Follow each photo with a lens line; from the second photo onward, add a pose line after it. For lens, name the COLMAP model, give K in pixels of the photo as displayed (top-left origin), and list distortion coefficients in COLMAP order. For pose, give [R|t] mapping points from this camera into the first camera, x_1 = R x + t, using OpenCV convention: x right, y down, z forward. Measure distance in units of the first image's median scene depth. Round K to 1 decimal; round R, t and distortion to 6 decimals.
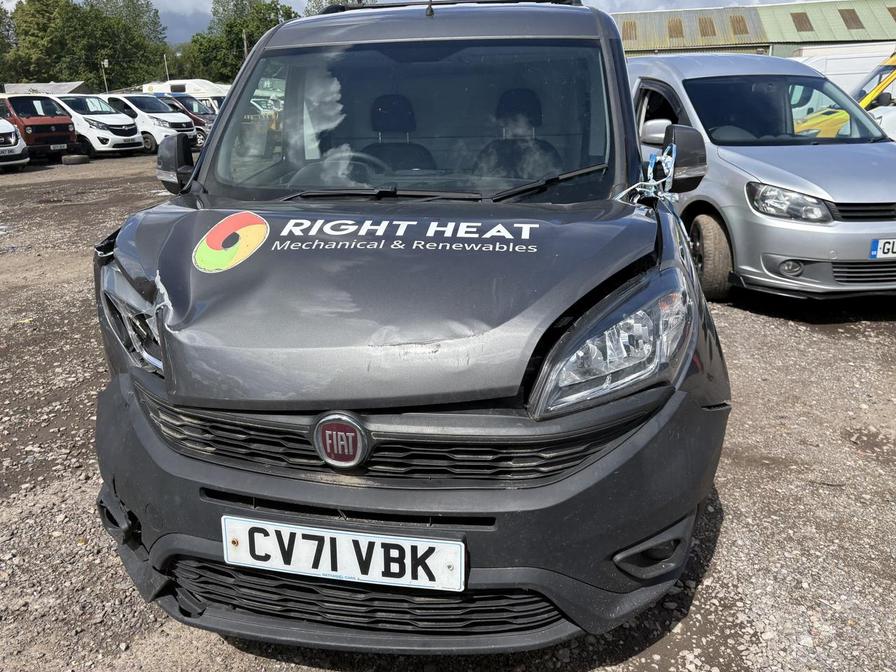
lens RADIAL K [[679.5, 0, 449.2], [0, 679.5, 343.2], [0, 0, 1]] dist [0.014616, 0.000765]
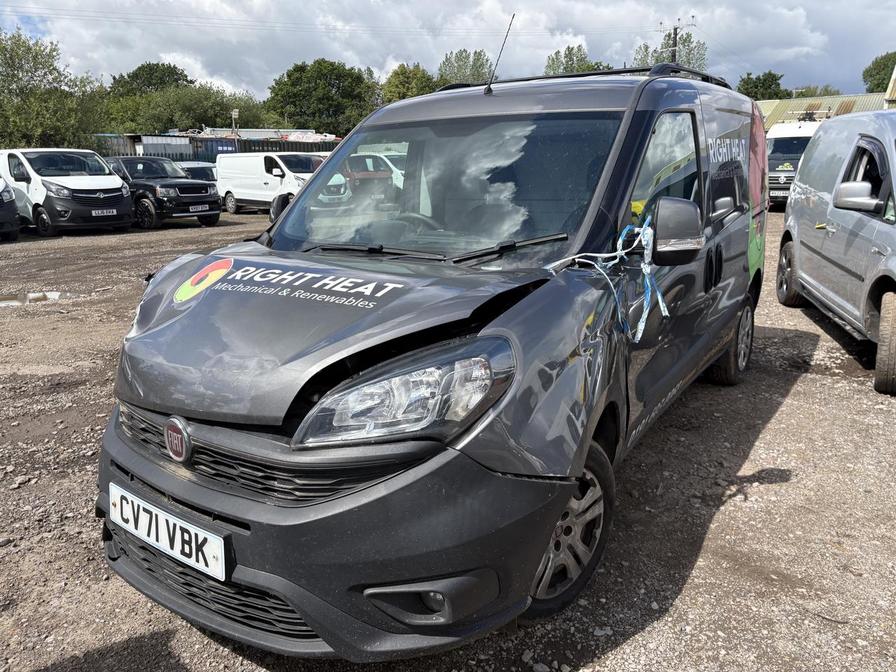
lens RADIAL K [[679.5, 0, 454.2], [0, 679.5, 332.8], [0, 0, 1]] dist [0.014616, 0.000765]
pose [[0.905242, 0.102370, -0.412380, 0.806798], [-0.137248, 0.988965, -0.055779, -0.054213], [0.402119, 0.107092, 0.909303, 0.026062]]
